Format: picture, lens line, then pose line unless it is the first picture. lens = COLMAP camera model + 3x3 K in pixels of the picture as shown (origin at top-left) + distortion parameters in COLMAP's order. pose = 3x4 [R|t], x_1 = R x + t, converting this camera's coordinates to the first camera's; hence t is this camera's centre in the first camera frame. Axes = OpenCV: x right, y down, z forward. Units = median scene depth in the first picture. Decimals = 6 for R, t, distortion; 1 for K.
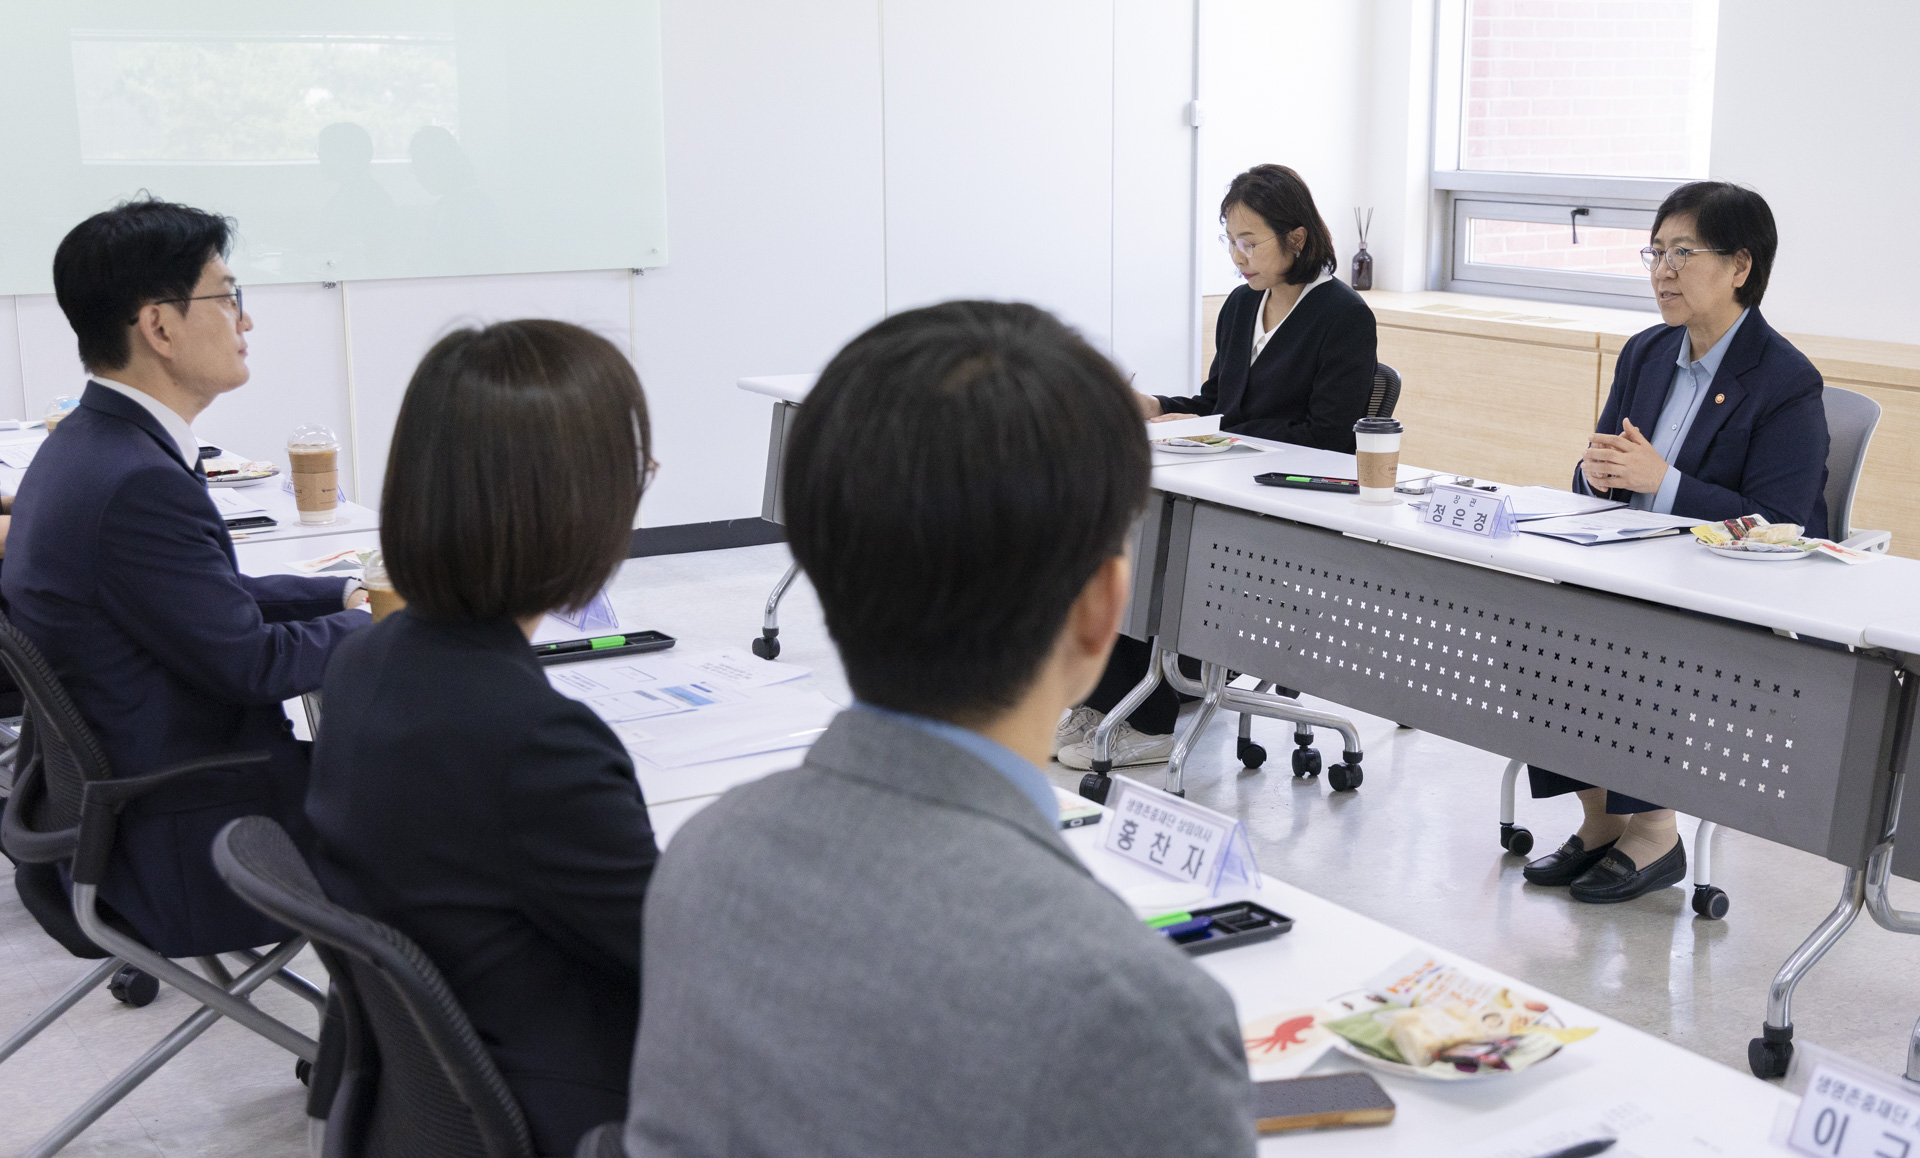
lens RADIAL K [[2566.7, 0, 960.0], [0, 2566.7, 579.0], [0, 0, 1]] dist [0.009829, 0.006939]
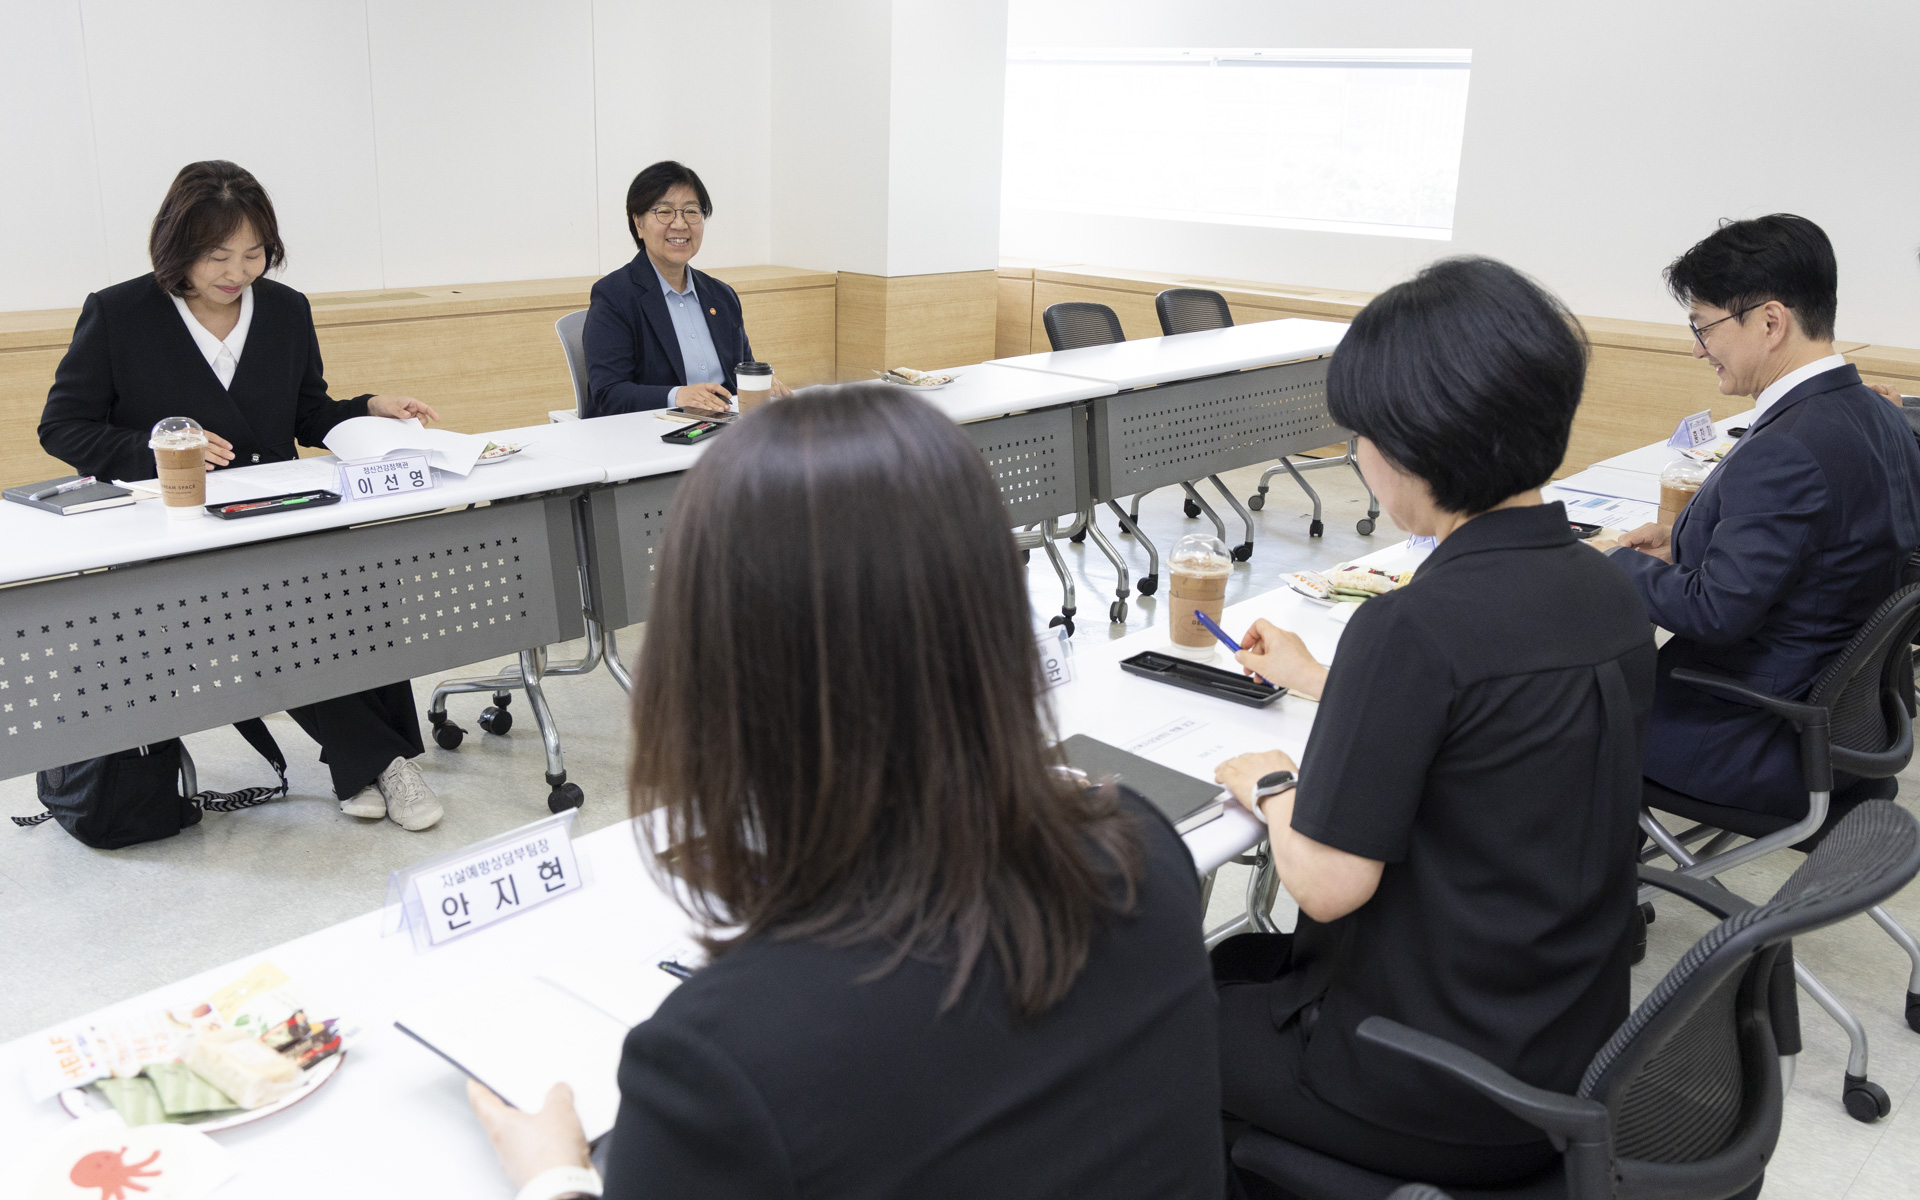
lens RADIAL K [[1751.7, 0, 960.0], [0, 1751.7, 600.0], [0, 0, 1]] dist [0.006136, 0.001954]
pose [[-0.307041, -0.265511, 0.913909, -0.770001], [0.151047, 0.934528, 0.322247, -0.241552], [-0.939633, 0.236986, -0.246833, 1.296098]]
